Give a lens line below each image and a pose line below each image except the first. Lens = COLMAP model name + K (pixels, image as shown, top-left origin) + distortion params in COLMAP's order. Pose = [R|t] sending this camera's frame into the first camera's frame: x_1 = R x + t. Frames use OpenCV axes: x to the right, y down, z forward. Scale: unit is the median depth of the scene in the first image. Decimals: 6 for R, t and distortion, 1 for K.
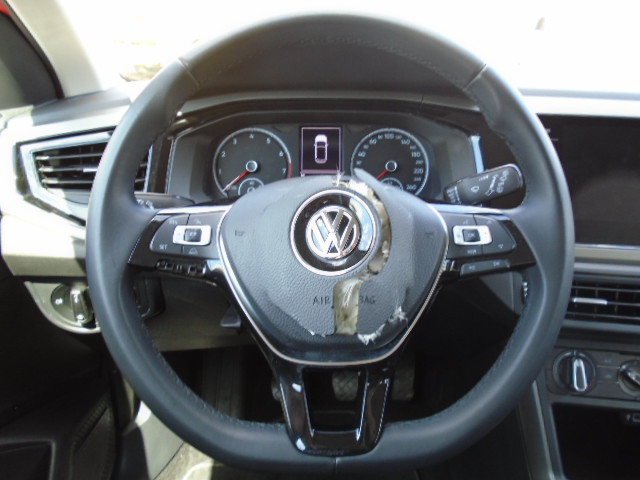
lens RADIAL K [[491.1, 0, 320.9], [0, 491.1, 237.2], [0, 0, 1]] dist [-0.012022, -0.000339]
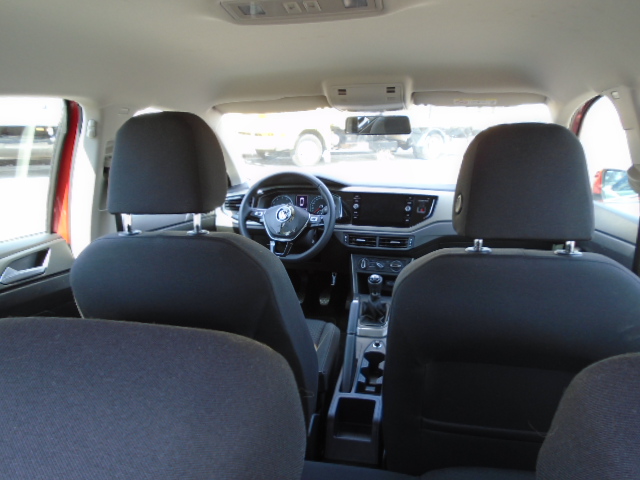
lens RADIAL K [[491.1, 0, 320.9], [0, 491.1, 237.2], [0, 0, 1]] dist [-0.012022, -0.000339]
pose [[0.976235, 0.025393, -0.215220, 0.965375], [-0.057337, 0.987986, -0.143512, 0.604184], [0.208990, 0.152442, 0.965963, -2.465720]]
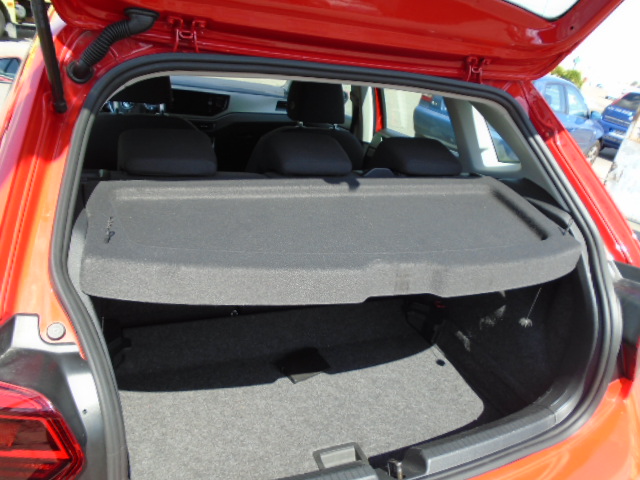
lens RADIAL K [[491.1, 0, 320.9], [0, 491.1, 237.2], [0, 0, 1]] dist [-0.012022, -0.000339]
pose [[0.923044, -0.036503, 0.382959, -0.113730], [0.015431, 0.998200, 0.057954, 0.983361], [-0.384385, -0.047585, 0.921946, -4.216741]]
